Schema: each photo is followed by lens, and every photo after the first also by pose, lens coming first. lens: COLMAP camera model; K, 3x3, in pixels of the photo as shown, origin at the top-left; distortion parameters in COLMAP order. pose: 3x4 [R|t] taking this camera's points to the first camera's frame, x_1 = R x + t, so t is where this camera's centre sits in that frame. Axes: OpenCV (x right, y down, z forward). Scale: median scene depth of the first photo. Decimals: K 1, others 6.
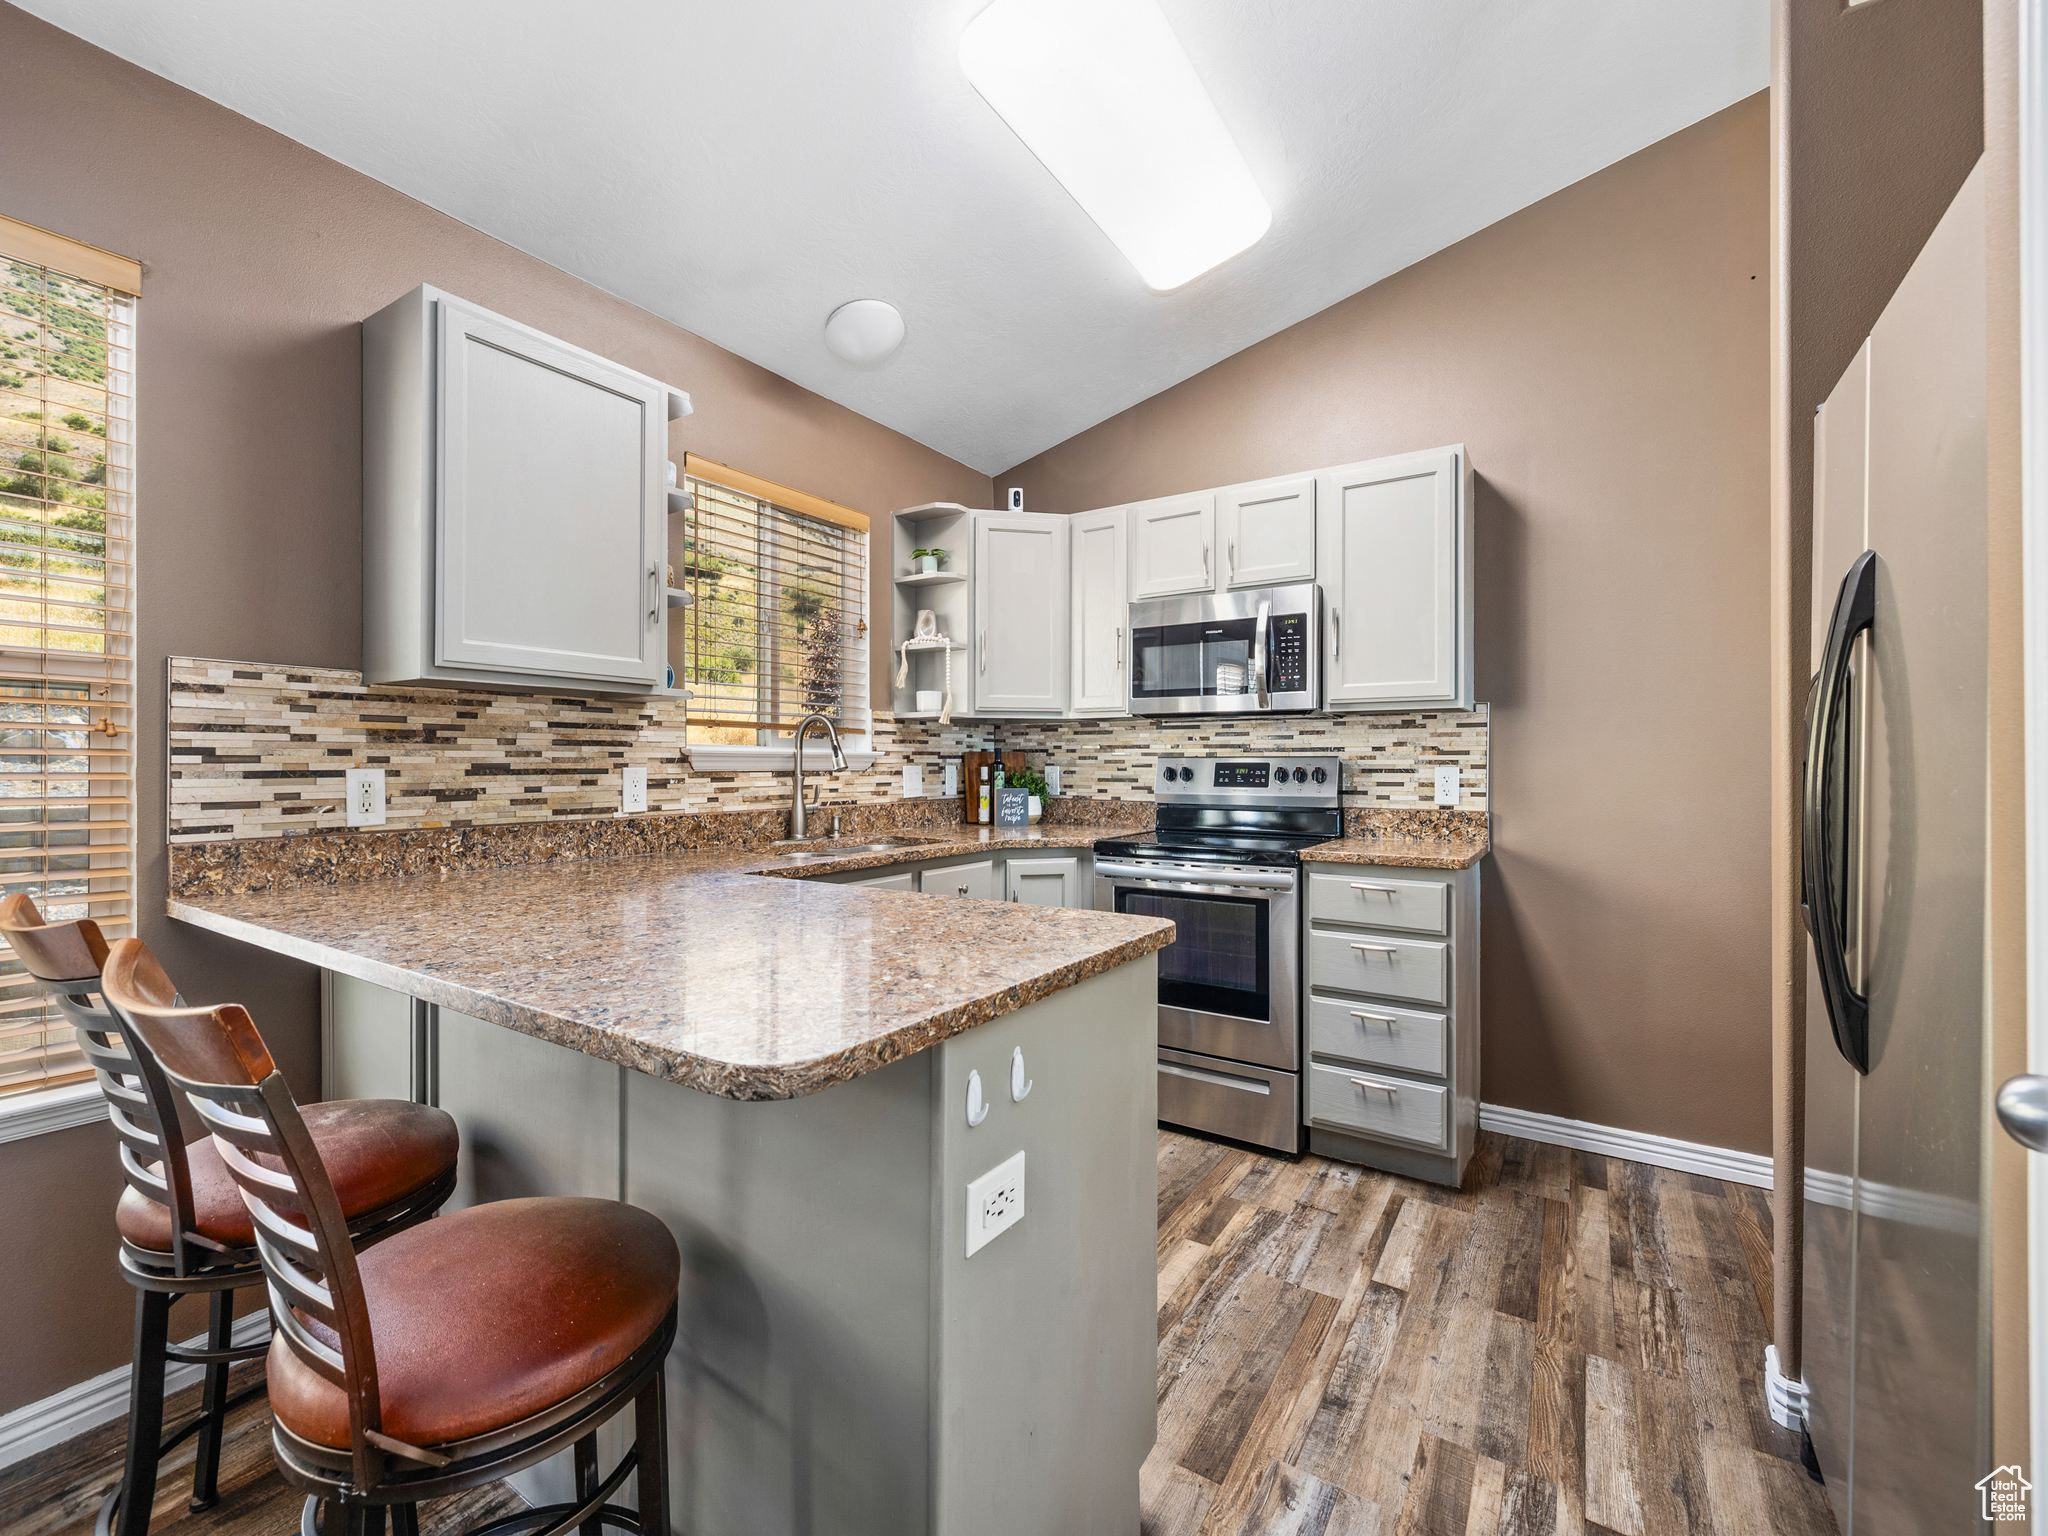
lens RADIAL K [[867.6, 0, 1008.9], [0, 867.6, 761.0], [0, 0, 1]] dist [0.000930, 0.000553]
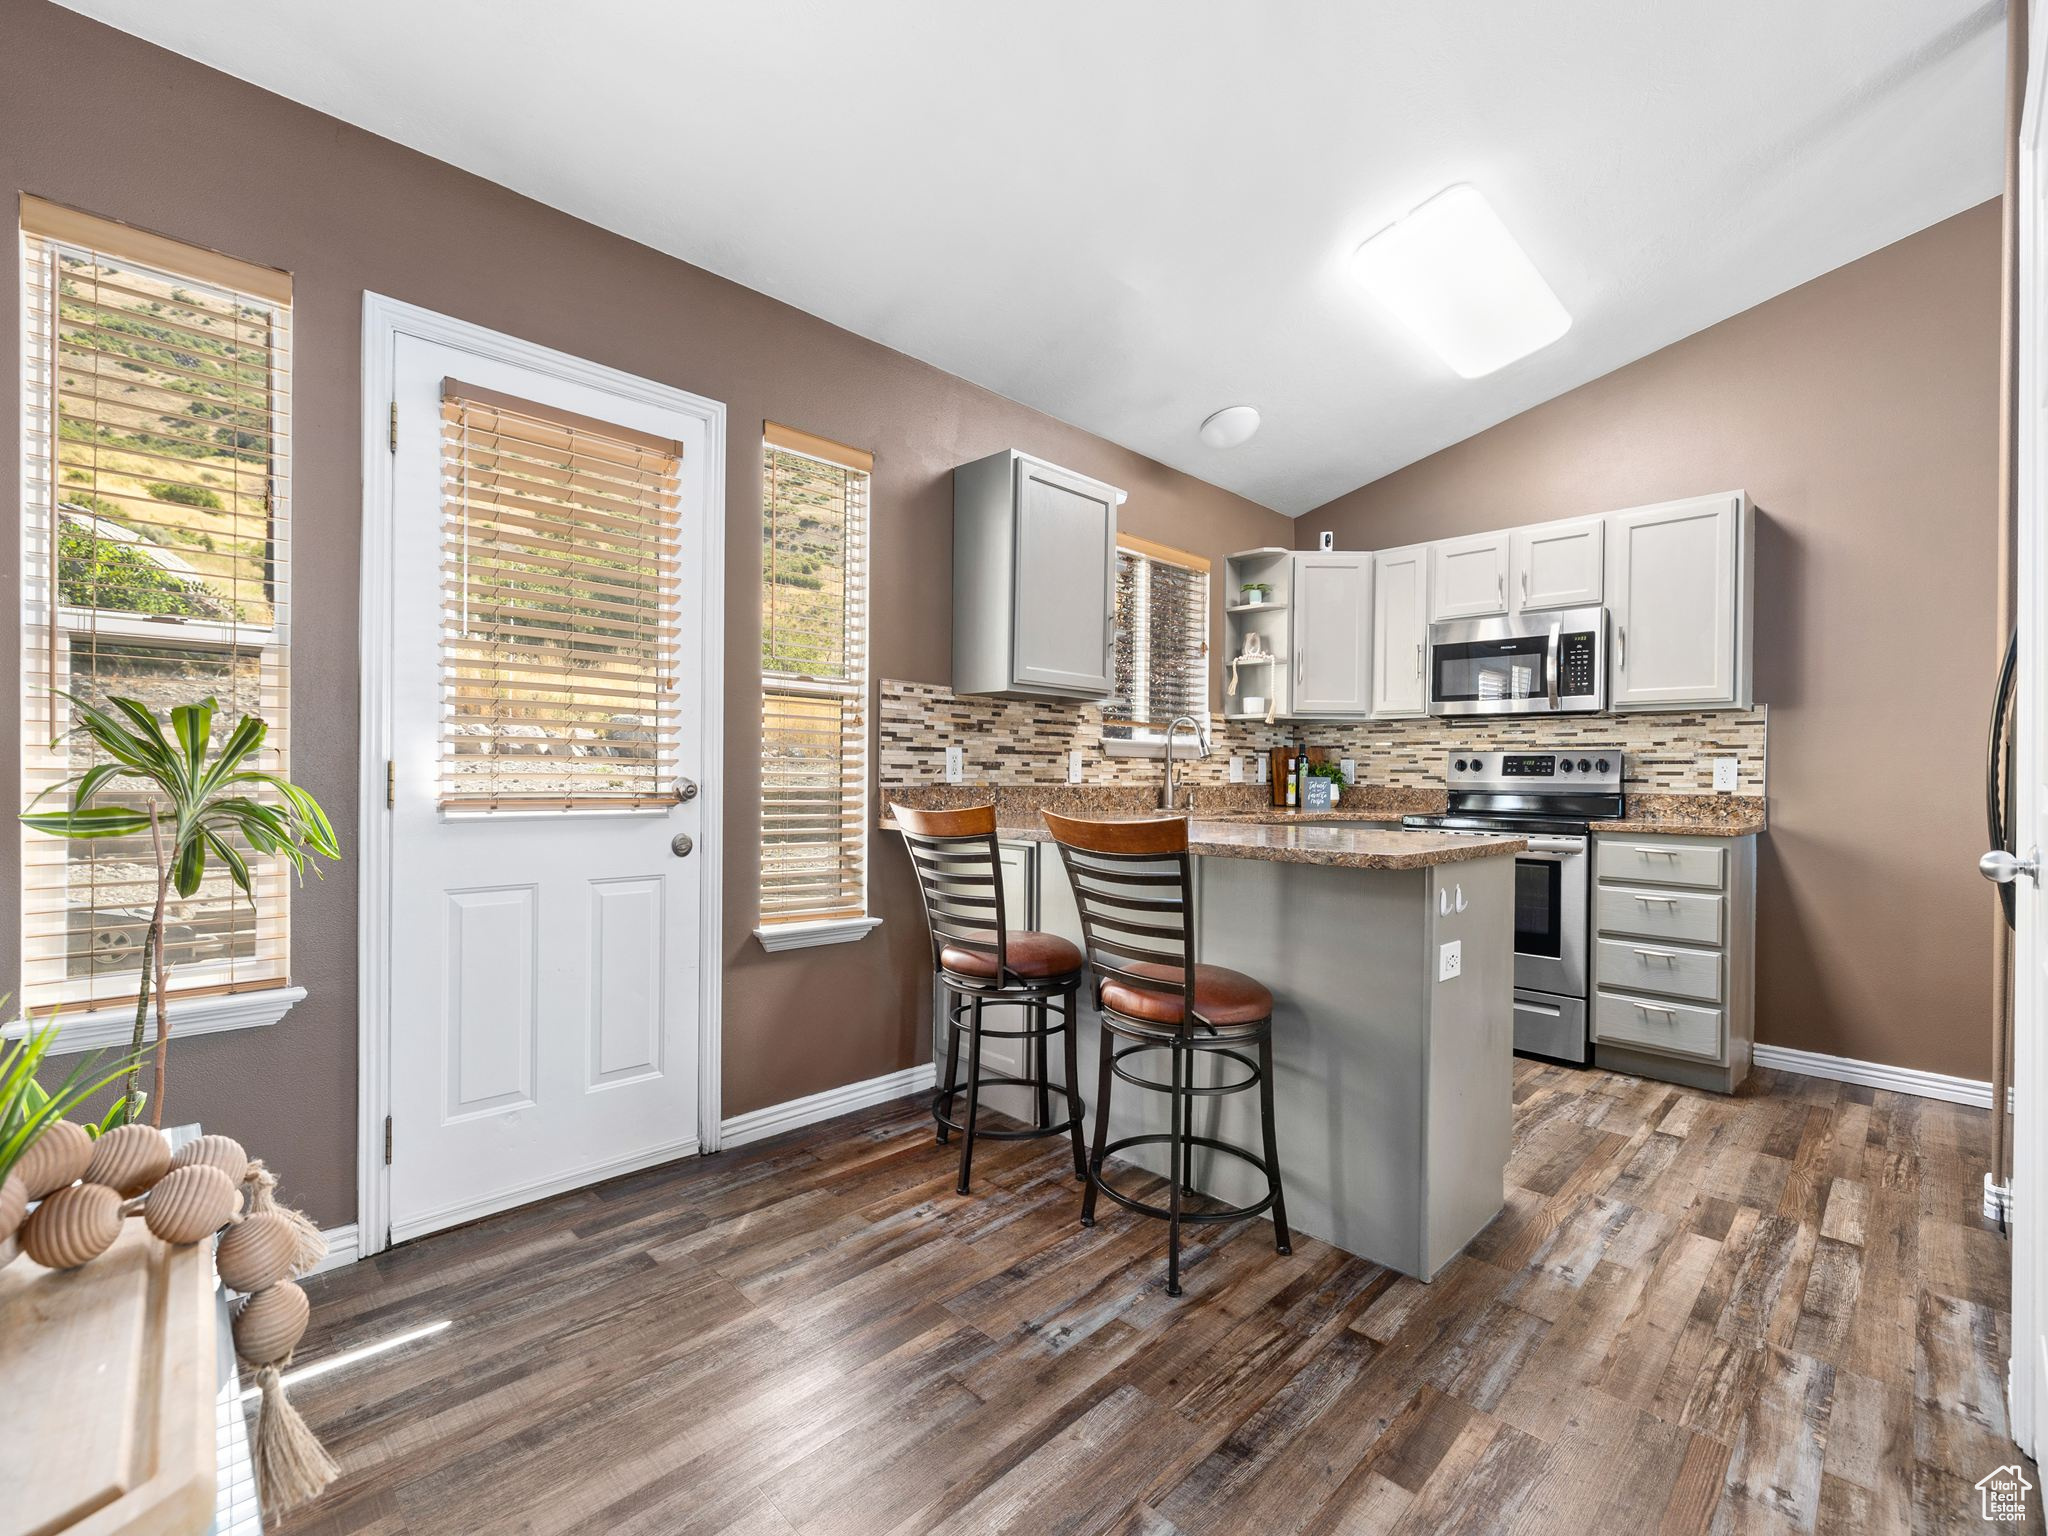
lens RADIAL K [[899.1, 0, 1008.2], [0, 899.1, 774.6], [0, 0, 1]] dist [0.003826, -0.000834]
pose [[0.978362, 0.011183, -0.206599, -0.216292], [-0.010670, 0.999937, 0.003601, 0.038243], [0.206627, -0.001319, 0.978419, -0.441822]]
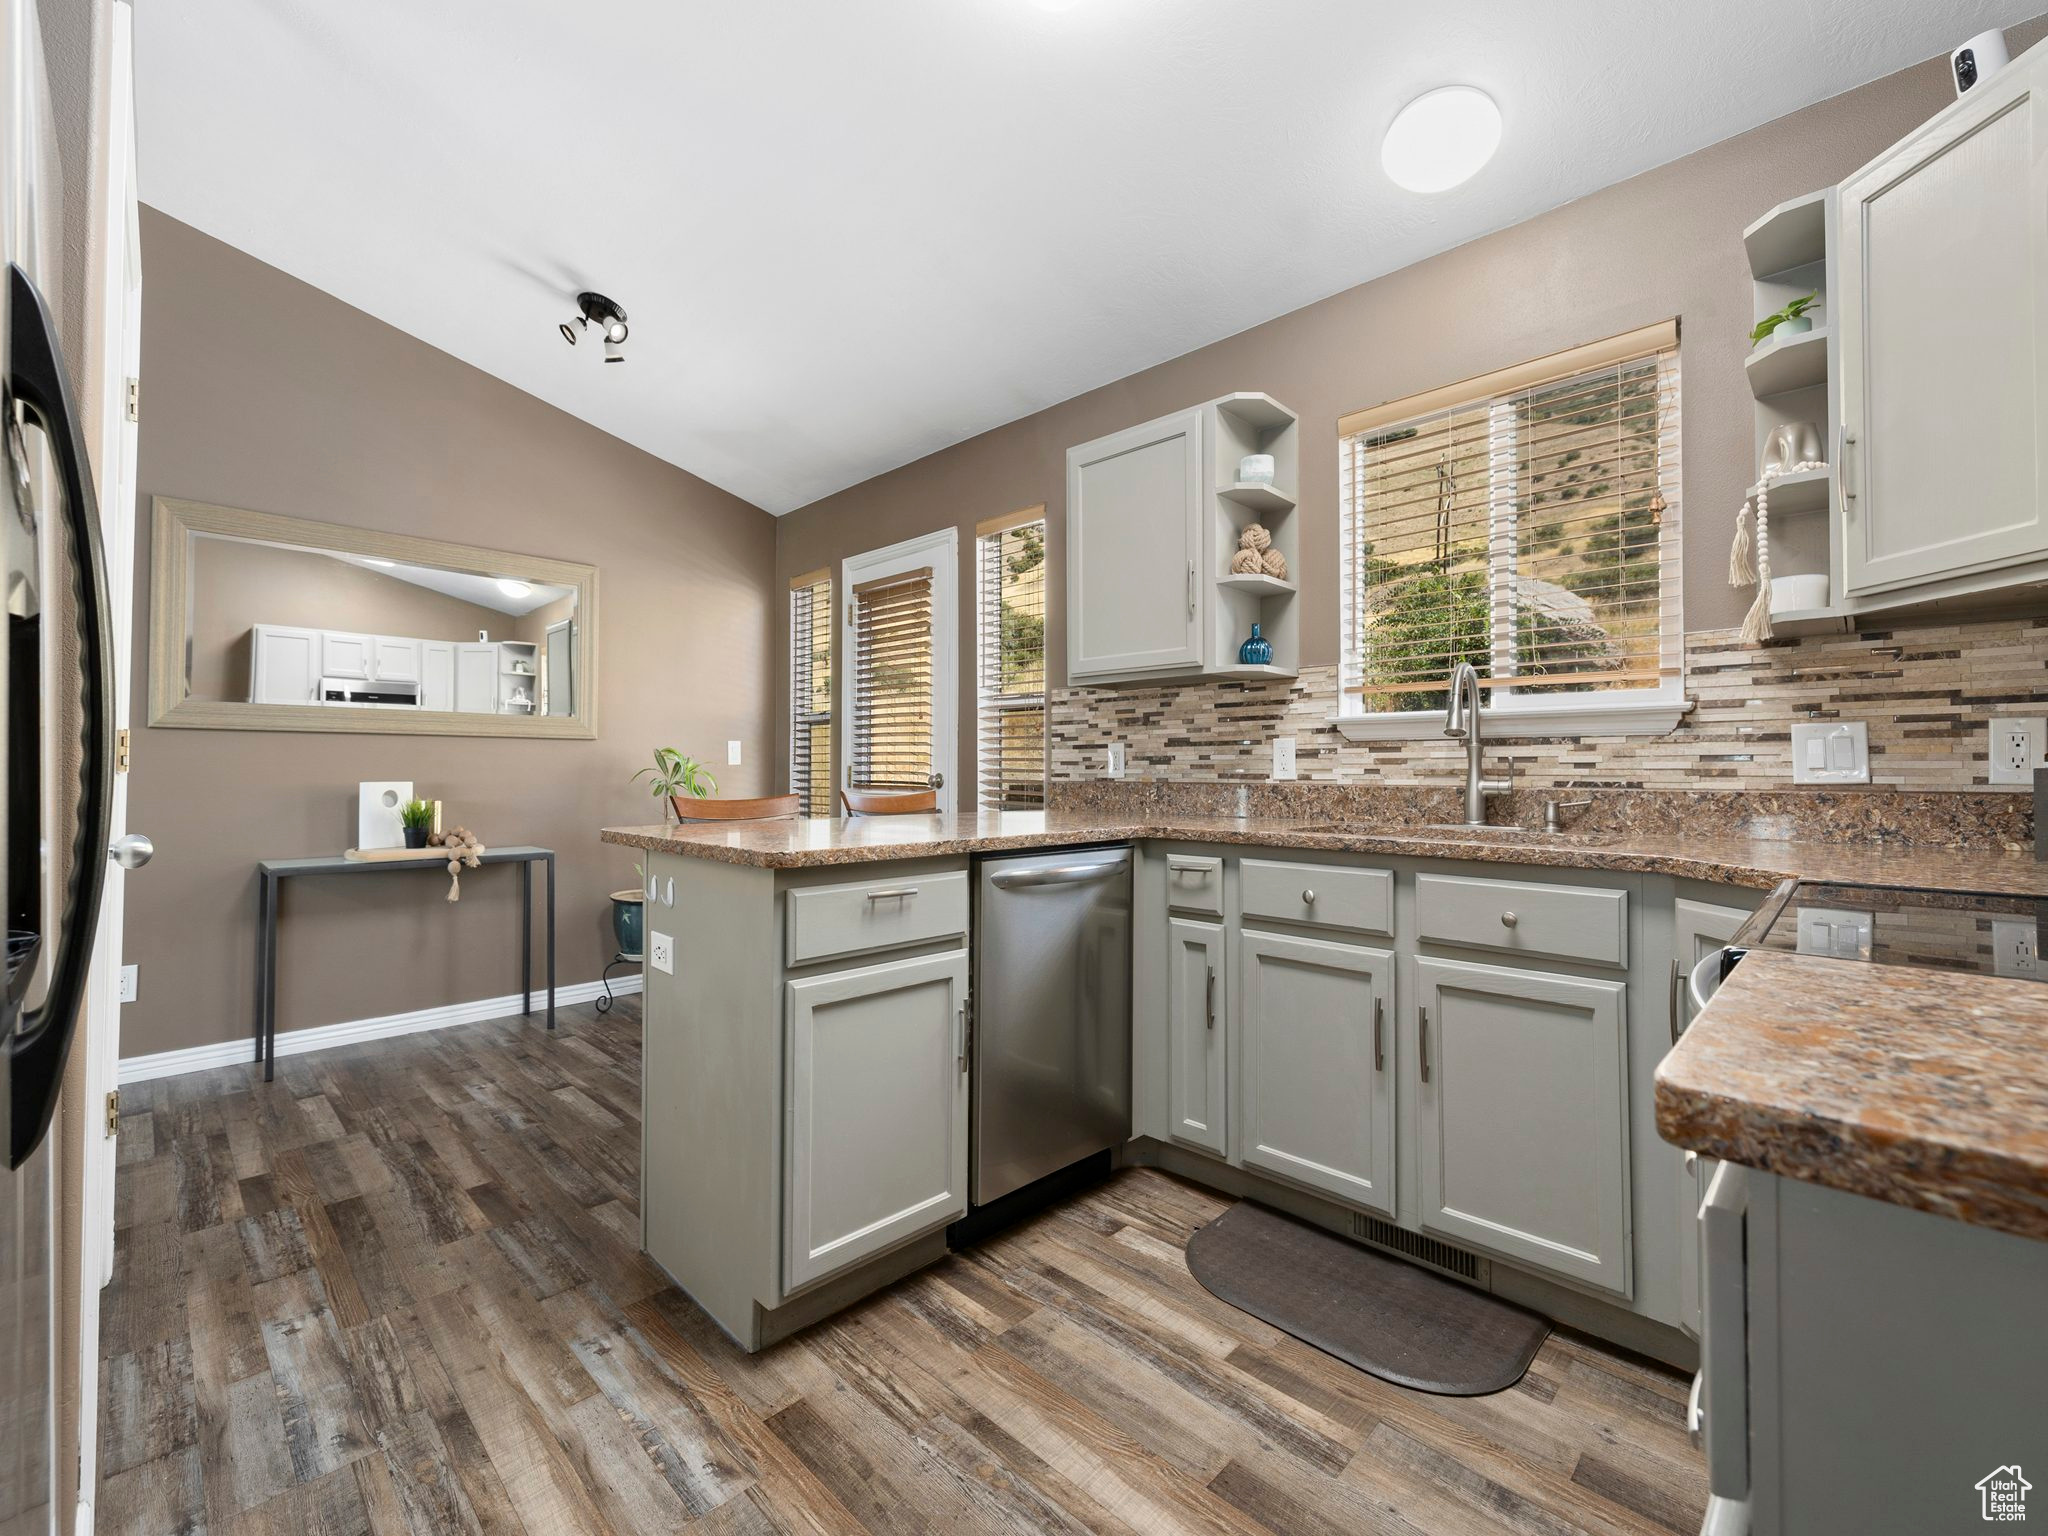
lens RADIAL K [[867.6, 0, 1008.9], [0, 867.6, 761.0], [0, 0, 1]] dist [0.000930, 0.000553]
pose [[-0.195176, -0.007098, -0.980743, 0.650223], [0.004360, 0.999958, -0.008105, 0.039935], [0.980759, -0.005858, -0.195137, 0.812815]]
